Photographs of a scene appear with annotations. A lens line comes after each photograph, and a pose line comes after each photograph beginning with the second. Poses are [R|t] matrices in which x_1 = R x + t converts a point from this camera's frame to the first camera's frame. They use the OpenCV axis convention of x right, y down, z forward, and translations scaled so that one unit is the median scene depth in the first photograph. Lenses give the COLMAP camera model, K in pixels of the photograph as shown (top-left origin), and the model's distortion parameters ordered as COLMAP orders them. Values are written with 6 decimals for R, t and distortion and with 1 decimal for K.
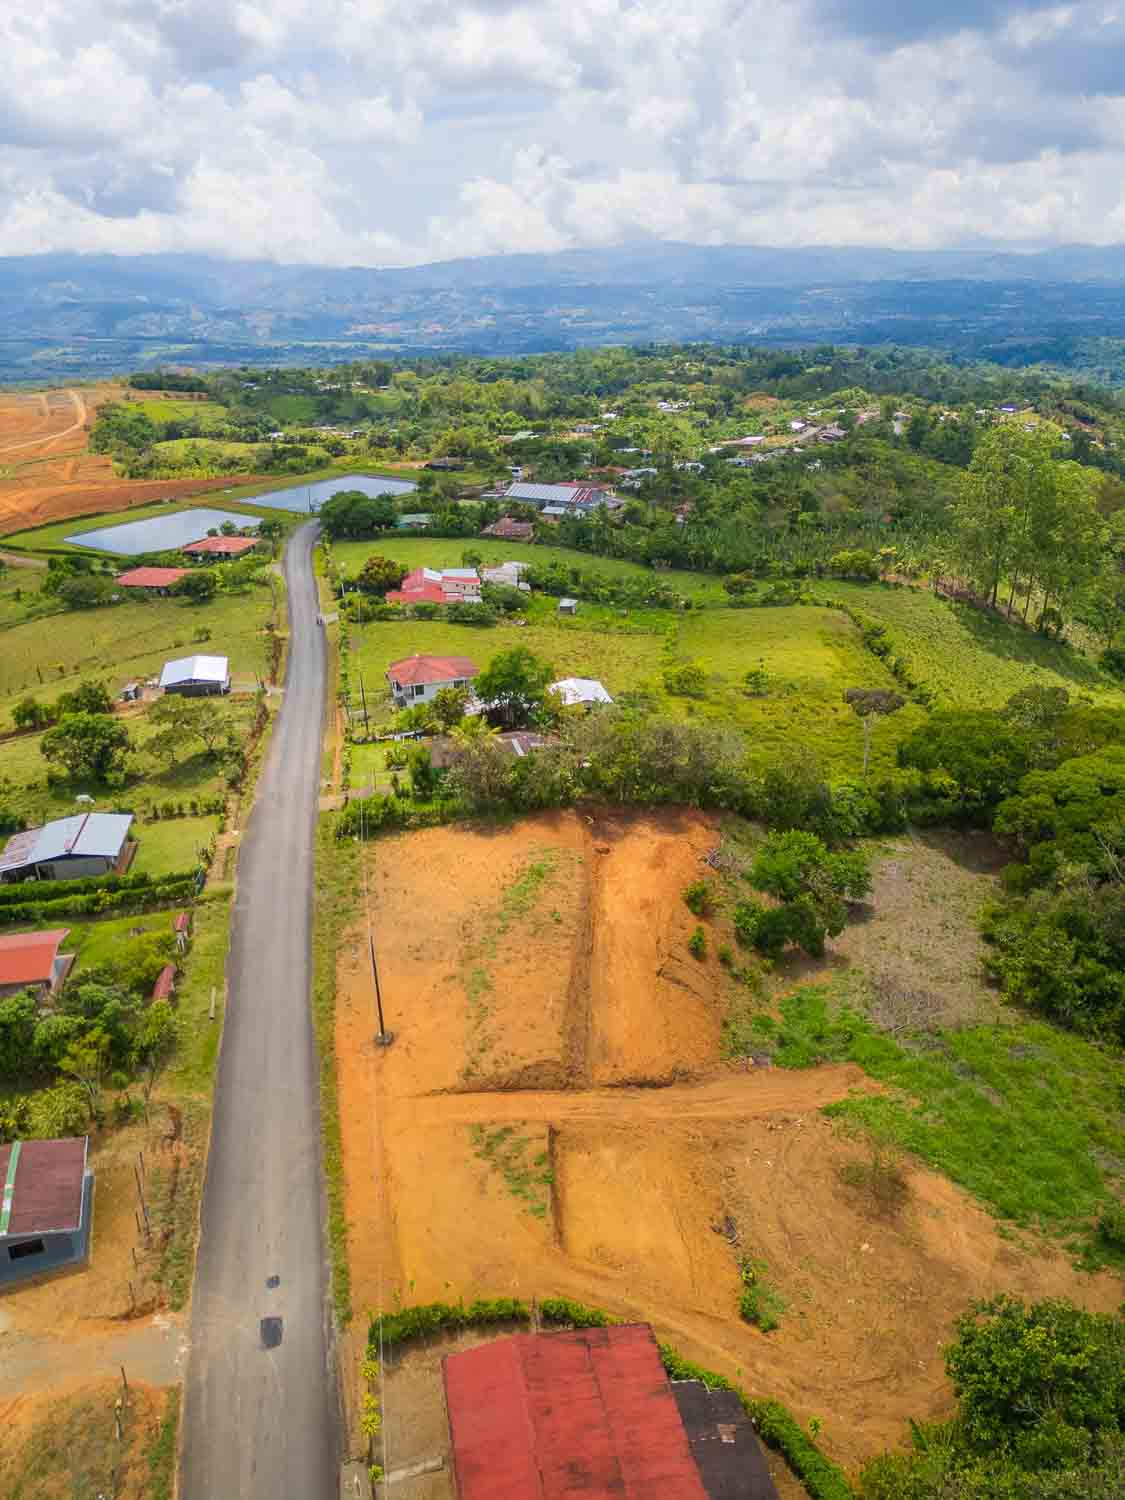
lens RADIAL K [[1052.8, 0, 558.1], [0, 1052.8, 744.1], [0, 0, 1]] dist [0.048132, -0.039044]
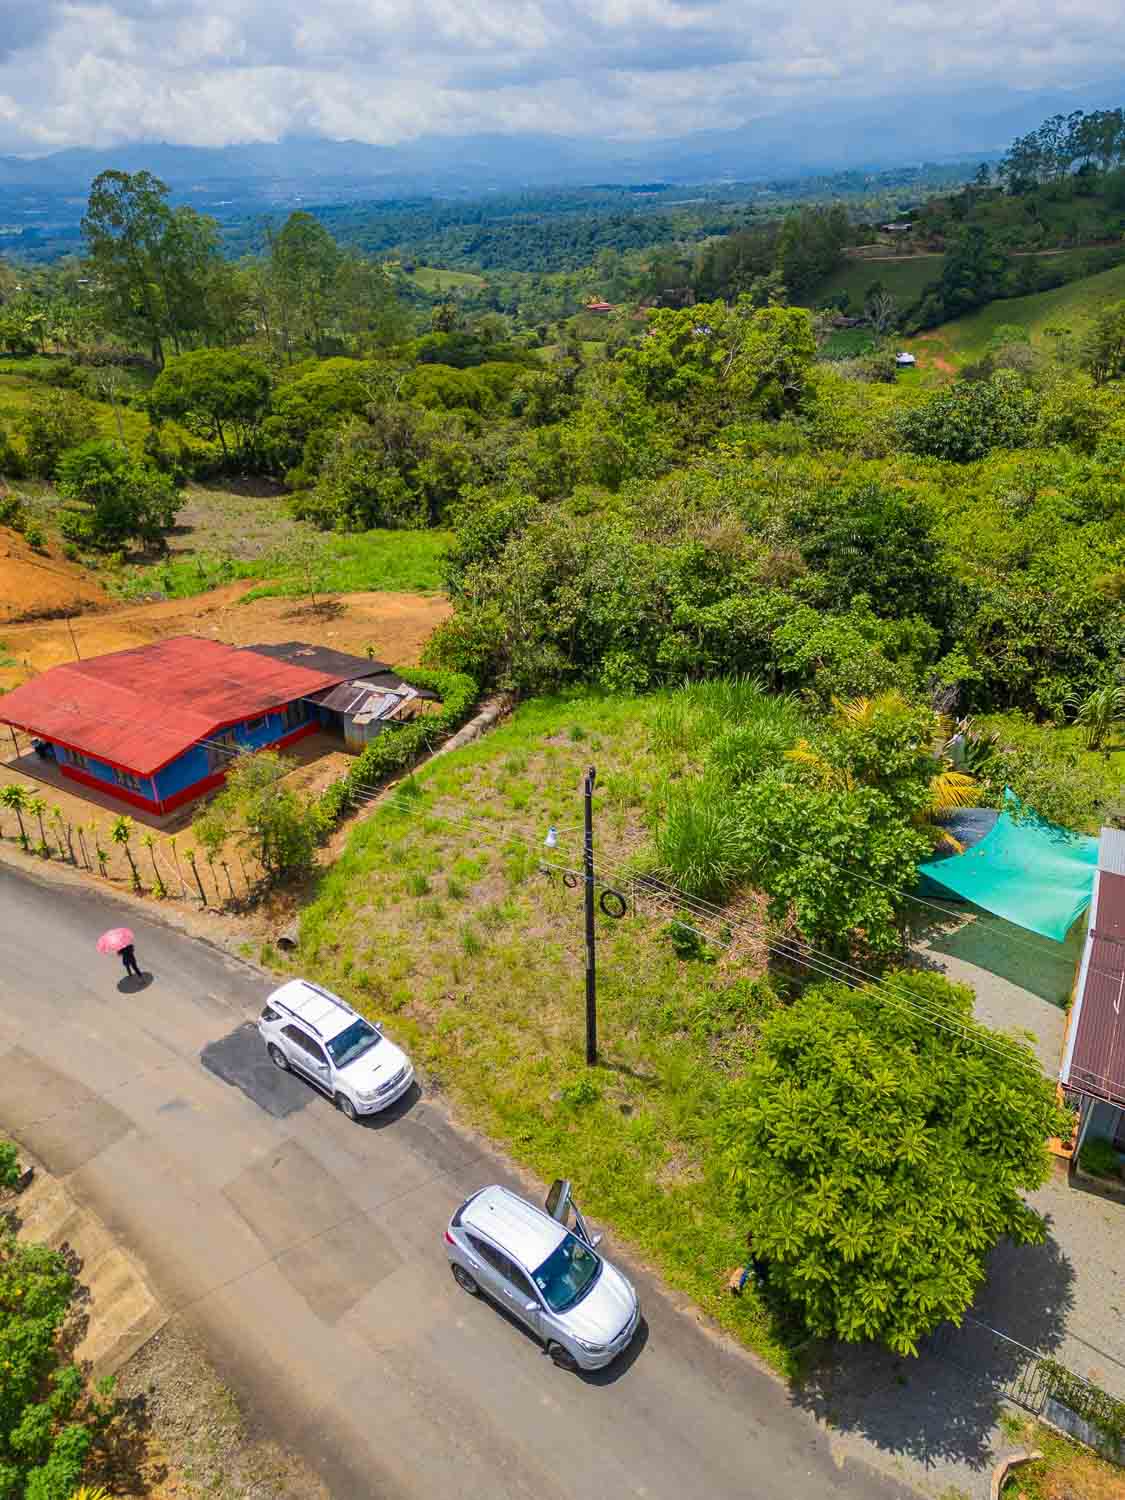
lens RADIAL K [[1052.8, 0, 559.7], [0, 1052.8, 750.0], [0, 0, 1]] dist [0.048132, -0.039044]
pose [[0.705012, -0.340102, 0.622326, -0.313485], [0.290874, 0.938974, 0.183630, 0.567818], [-0.646800, 0.051557, 0.760915, 0.058977]]
